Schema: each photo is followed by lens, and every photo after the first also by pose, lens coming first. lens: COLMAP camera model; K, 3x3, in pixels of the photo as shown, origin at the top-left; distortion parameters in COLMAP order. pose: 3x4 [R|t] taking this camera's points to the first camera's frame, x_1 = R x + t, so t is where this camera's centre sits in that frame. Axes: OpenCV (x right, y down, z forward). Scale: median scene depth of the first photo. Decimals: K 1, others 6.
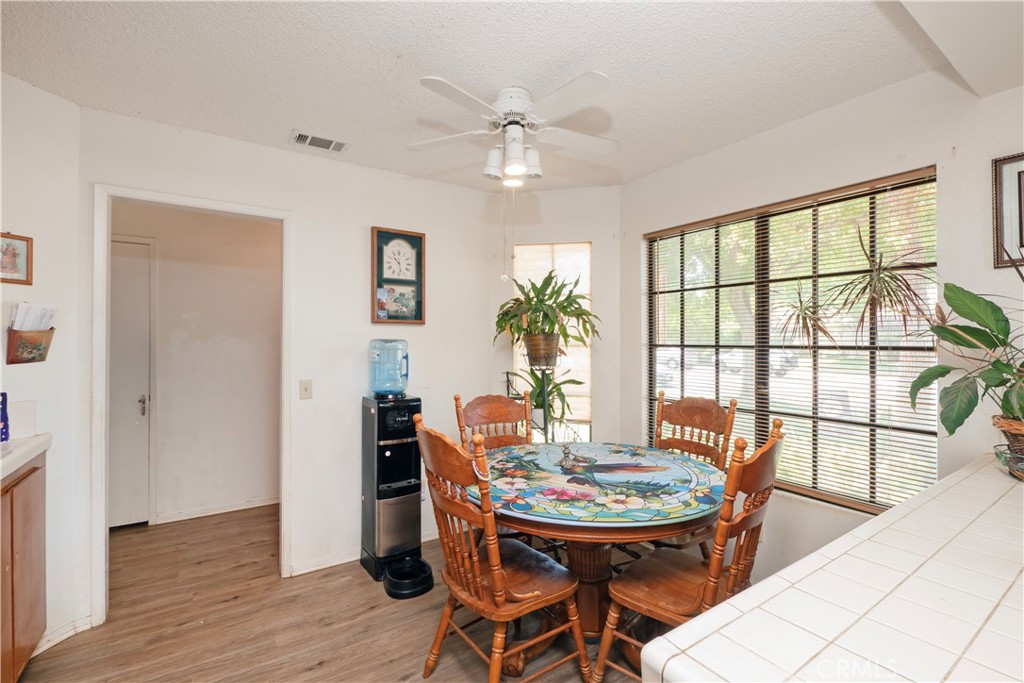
lens RADIAL K [[454.7, 0, 512.0], [0, 454.7, 341.5], [0, 0, 1]] dist [-0.000055, 0.000194]
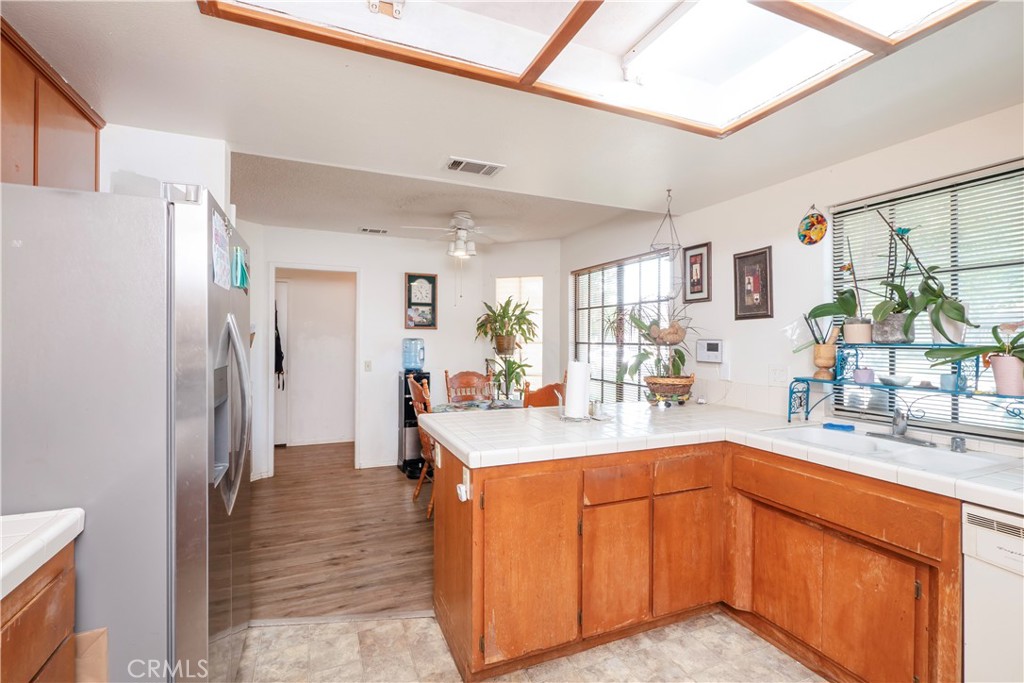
lens RADIAL K [[465.4, 0, 512.0], [0, 465.4, 341.5], [0, 0, 1]] dist [-0.000324, -0.000047]
pose [[0.982419, 0.005224, -0.186616, 0.437726], [-0.004561, 0.999982, 0.003985, -0.001565], [0.186634, -0.003064, 0.982425, -0.683396]]
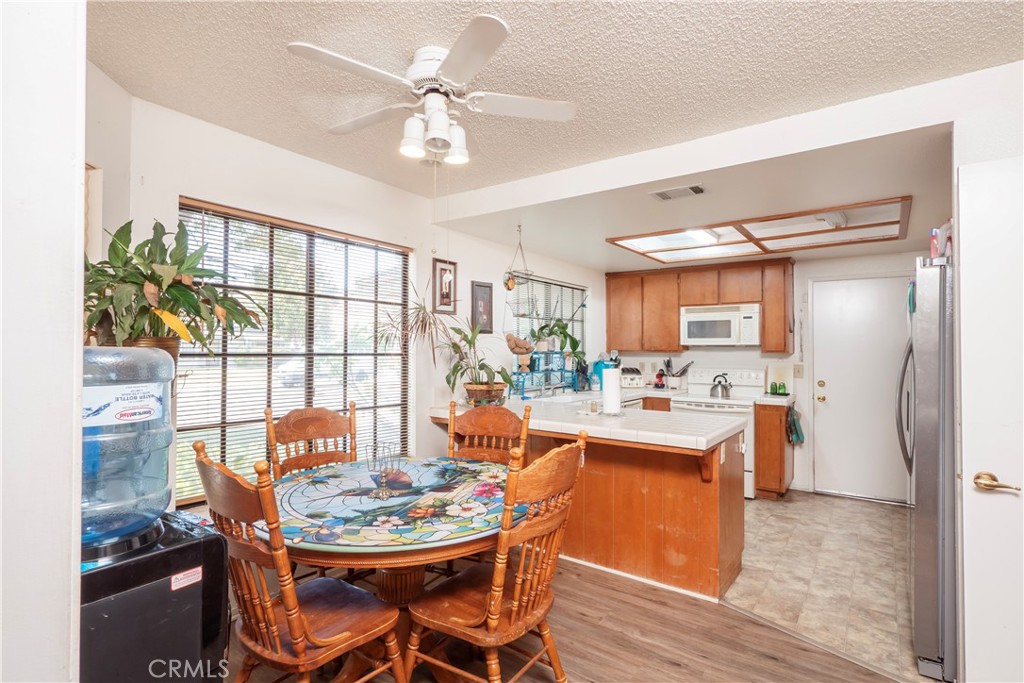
lens RADIAL K [[499.5, 0, 512.0], [0, 499.5, 341.5], [0, 0, 1]] dist [-0.000660, 0.000341]
pose [[-0.334455, 0.011208, 0.942345, -0.673766], [-0.007665, 0.999864, -0.014612, -0.005132], [-0.942380, -0.012111, -0.334324, 0.867513]]
